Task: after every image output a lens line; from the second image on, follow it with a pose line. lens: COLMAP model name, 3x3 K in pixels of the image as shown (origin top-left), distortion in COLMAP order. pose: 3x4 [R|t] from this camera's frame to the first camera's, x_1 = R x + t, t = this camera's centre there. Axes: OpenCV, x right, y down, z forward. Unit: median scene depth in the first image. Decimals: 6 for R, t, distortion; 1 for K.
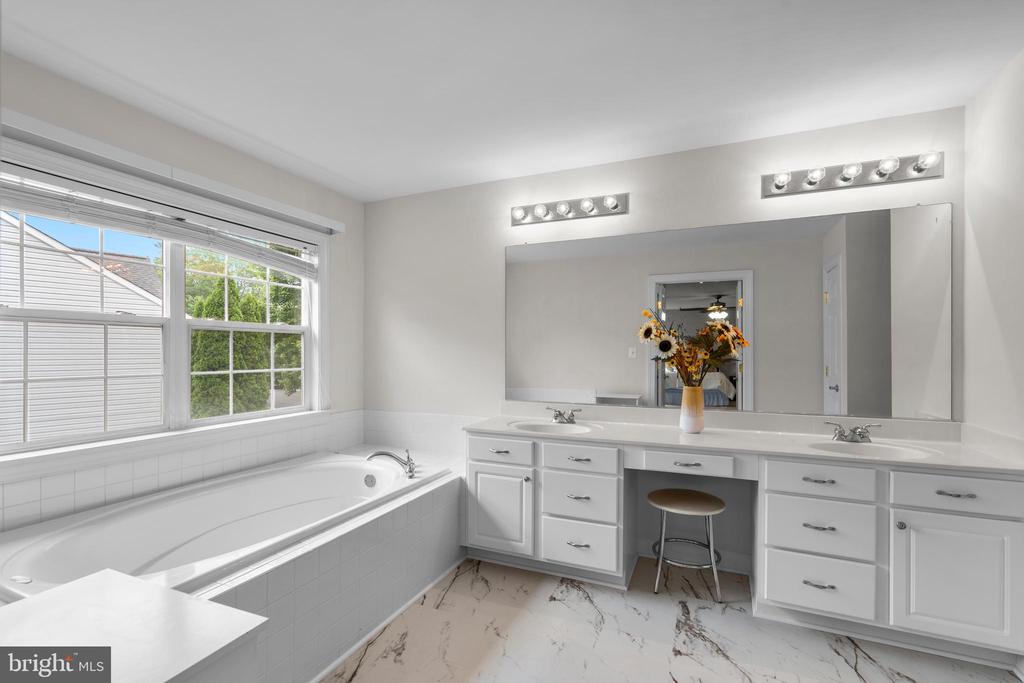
lens RADIAL K [[465.1, 0, 514.7], [0, 465.1, 347.5], [0, 0, 1]] dist [-0.001601, -0.000131]
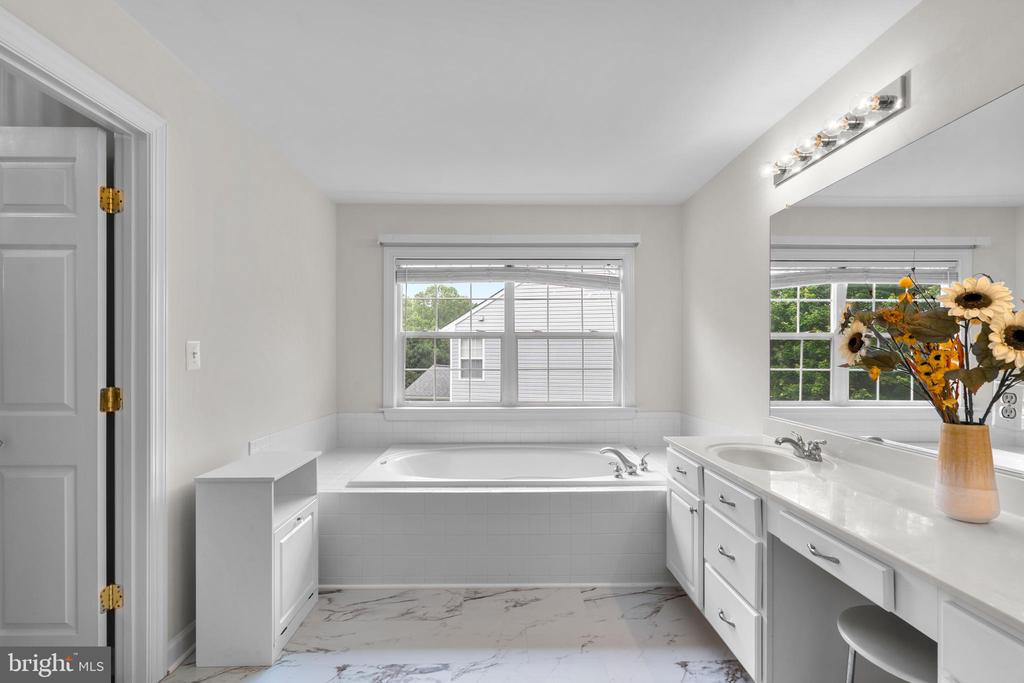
lens RADIAL K [[452.3, 0, 510.4], [0, 452.3, 359.5], [0, 0, 1]] dist [-0.028604, 0.000061]
pose [[0.413790, 0.002206, -0.910370, 0.591613], [0.002214, 0.999992, 0.003429, 0.018598], [0.910370, -0.003434, 0.413782, 0.388035]]
